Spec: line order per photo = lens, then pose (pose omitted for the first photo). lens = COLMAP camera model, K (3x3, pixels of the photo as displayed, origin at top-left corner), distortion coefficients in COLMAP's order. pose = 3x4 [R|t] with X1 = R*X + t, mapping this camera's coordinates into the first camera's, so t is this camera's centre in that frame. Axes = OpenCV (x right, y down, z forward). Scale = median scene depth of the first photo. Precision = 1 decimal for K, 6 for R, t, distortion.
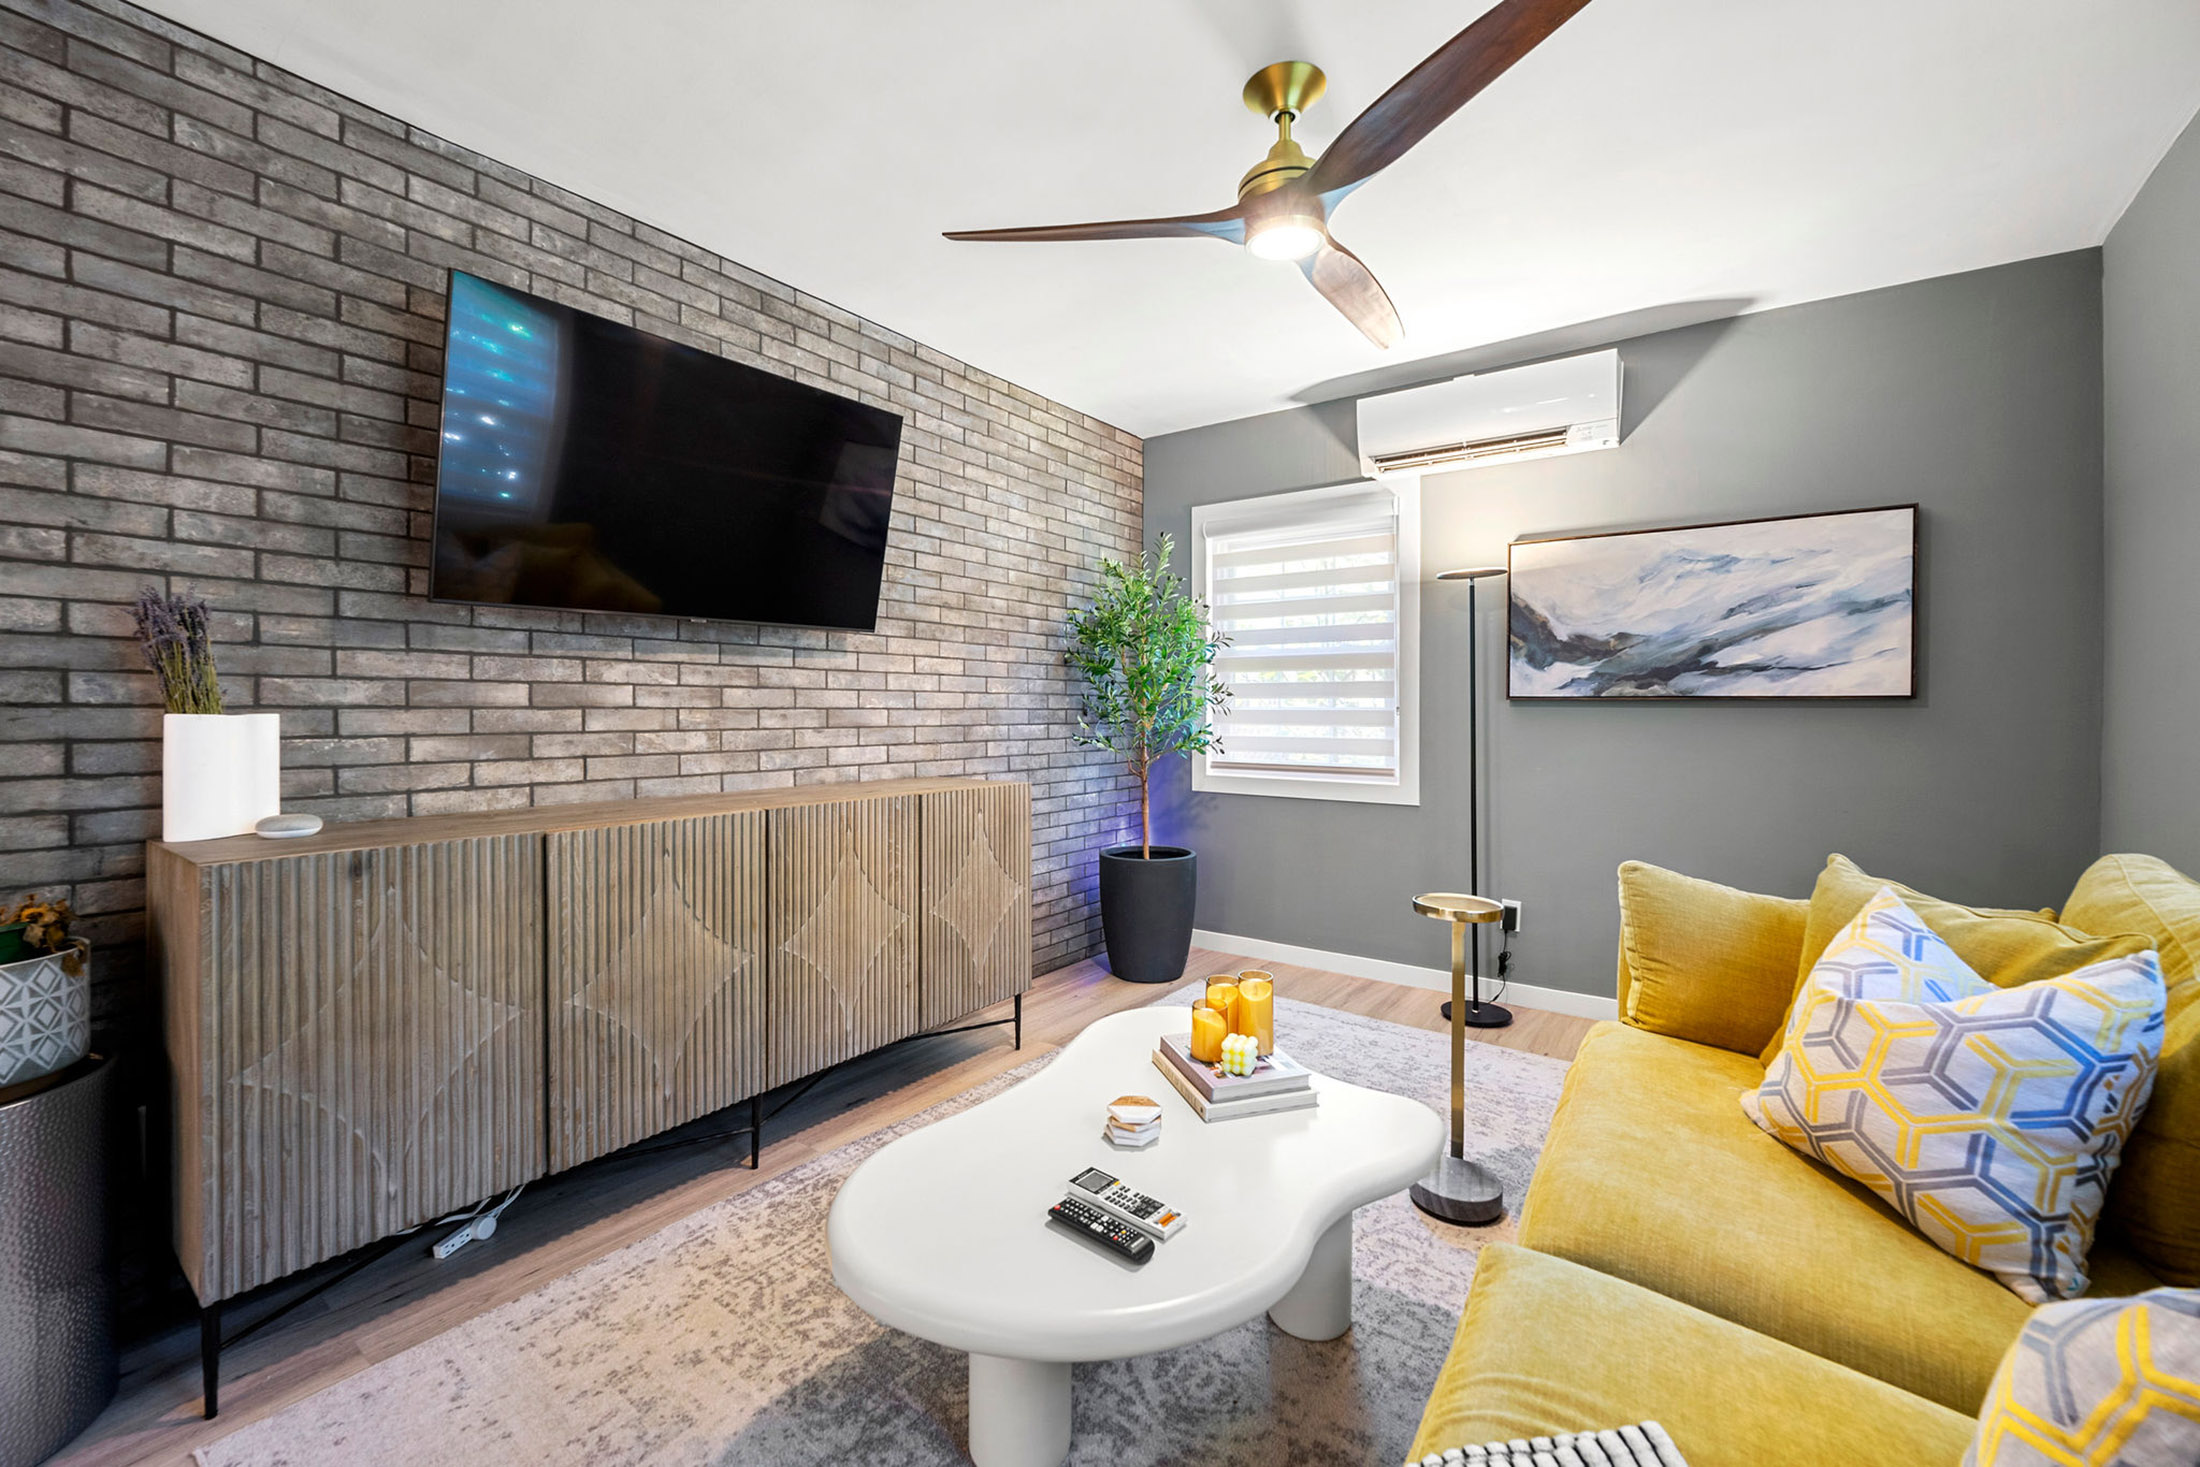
lens RADIAL K [[903.8, 0, 1098.8], [0, 903.8, 723.5], [0, 0, 1]] dist [-0.004349, -0.000387]
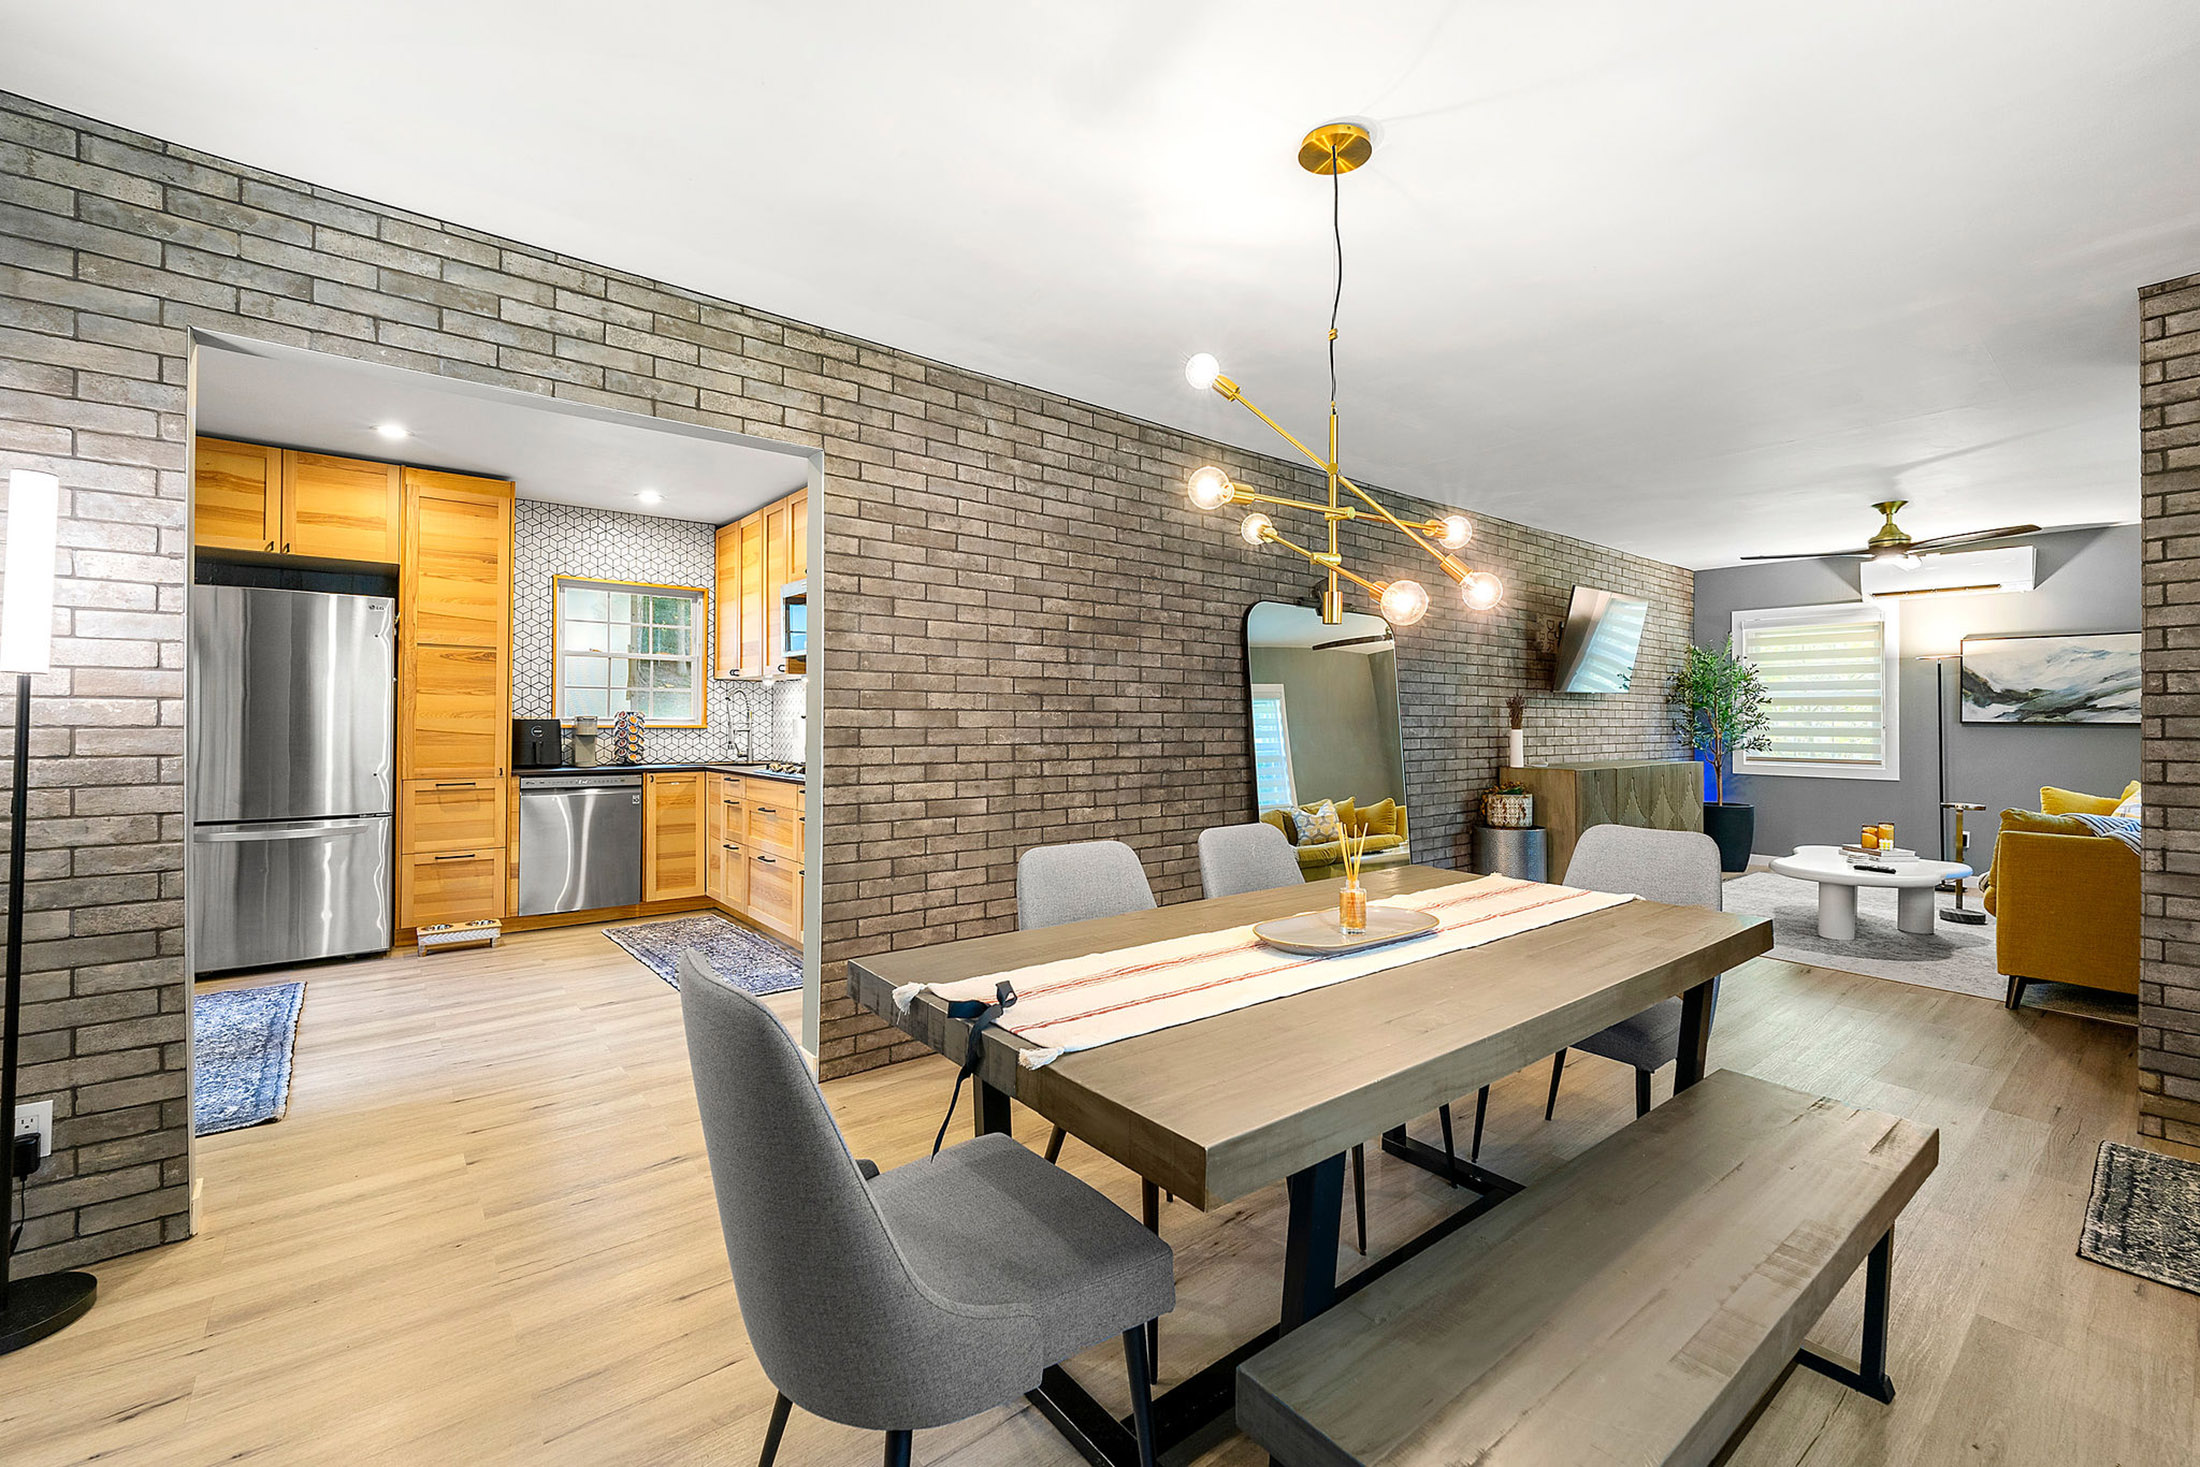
lens RADIAL K [[903.8, 0, 1100.3], [0, 903.8, 717.8], [0, 0, 1]] dist [-0.004349, -0.000387]
pose [[0.961903, 0.001941, -0.273383, -0.772926], [-0.007350, 0.999797, -0.018764, 0.010727], [0.273291, 0.020059, 0.961722, -1.315412]]
